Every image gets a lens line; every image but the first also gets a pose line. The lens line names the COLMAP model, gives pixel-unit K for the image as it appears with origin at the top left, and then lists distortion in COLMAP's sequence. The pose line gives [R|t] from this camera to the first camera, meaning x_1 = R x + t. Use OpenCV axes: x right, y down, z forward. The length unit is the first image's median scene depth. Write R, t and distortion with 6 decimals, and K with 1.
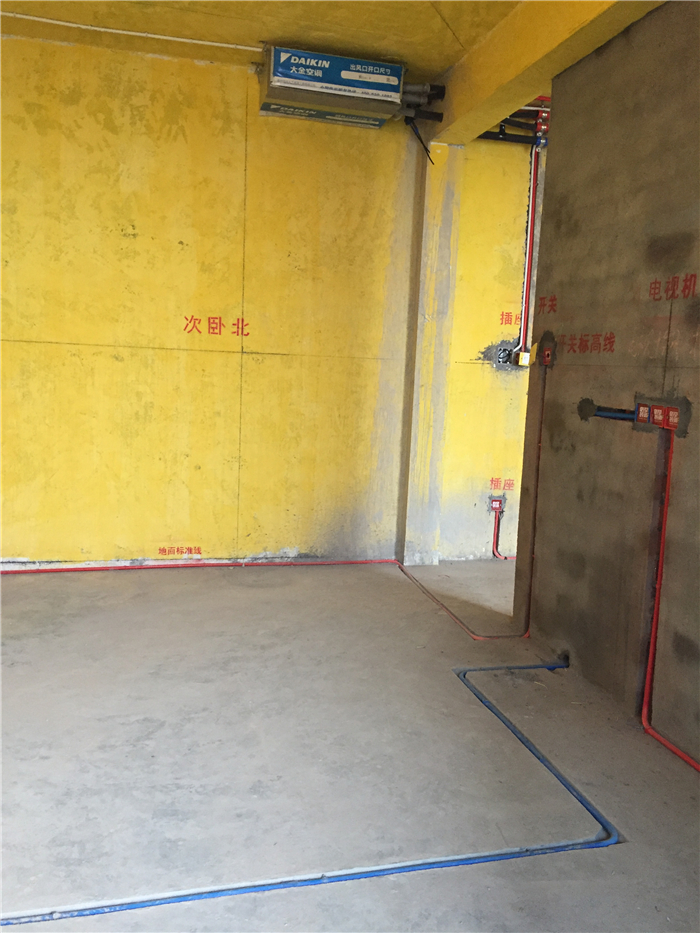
lens RADIAL K [[783.8, 0, 350.0], [0, 783.8, 466.5], [0, 0, 1]] dist [0.069231, -0.111278]
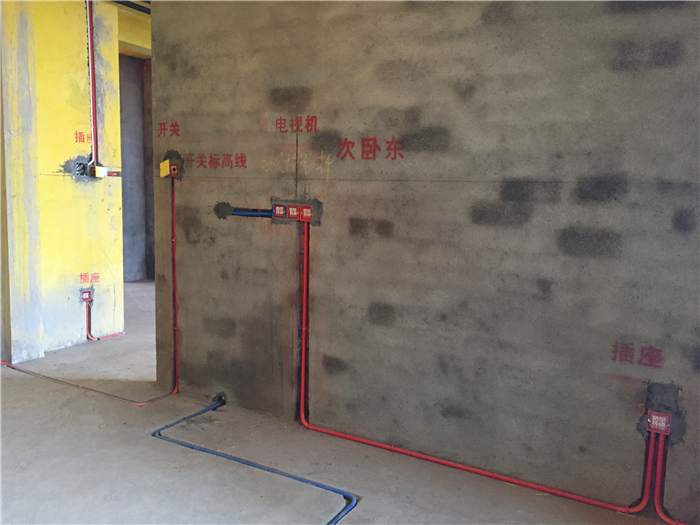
lens RADIAL K [[588.1, 0, 350.0], [0, 588.1, 262.5], [0, 0, 1]] dist [0.069231, -0.111278]
pose [[0.686978, -0.105717, 0.718947, -0.277458], [0.095361, 0.993921, 0.055029, -0.019072], [-0.720394, 0.030756, 0.692883, 0.151986]]
